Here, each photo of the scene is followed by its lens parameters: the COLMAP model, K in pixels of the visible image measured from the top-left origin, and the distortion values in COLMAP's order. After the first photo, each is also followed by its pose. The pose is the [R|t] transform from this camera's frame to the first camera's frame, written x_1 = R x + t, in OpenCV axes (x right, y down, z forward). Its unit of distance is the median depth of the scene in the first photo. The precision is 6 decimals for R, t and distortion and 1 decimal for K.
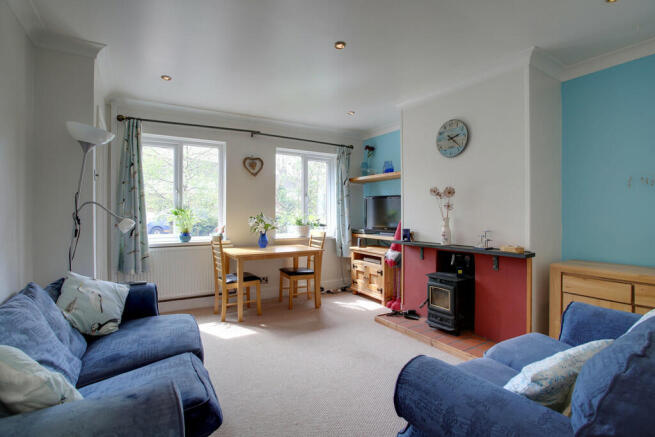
lens RADIAL K [[325.4, 0, 327.3], [0, 325.4, 213.1], [0, 0, 1]] dist [-0.032266, 0.007713]
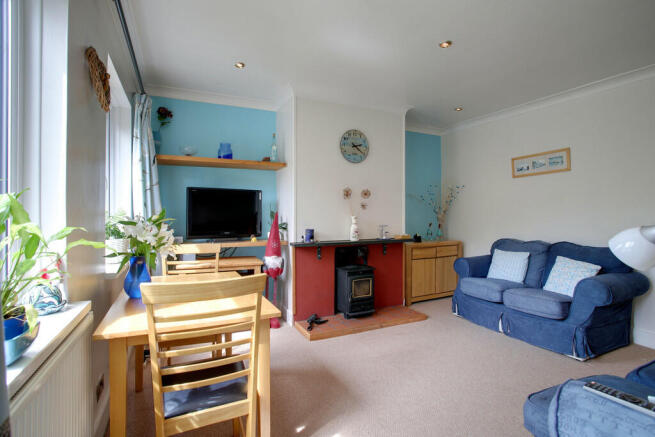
lens RADIAL K [[325.4, 0, 328.2], [0, 325.4, 220.3], [0, 0, 1]] dist [-0.032266, 0.007713]
pose [[0.083126, -0.018736, 0.996363, -0.760220], [0.005252, 0.999818, 0.018362, 0.007364], [-0.996525, 0.003706, 0.083209, 0.994959]]
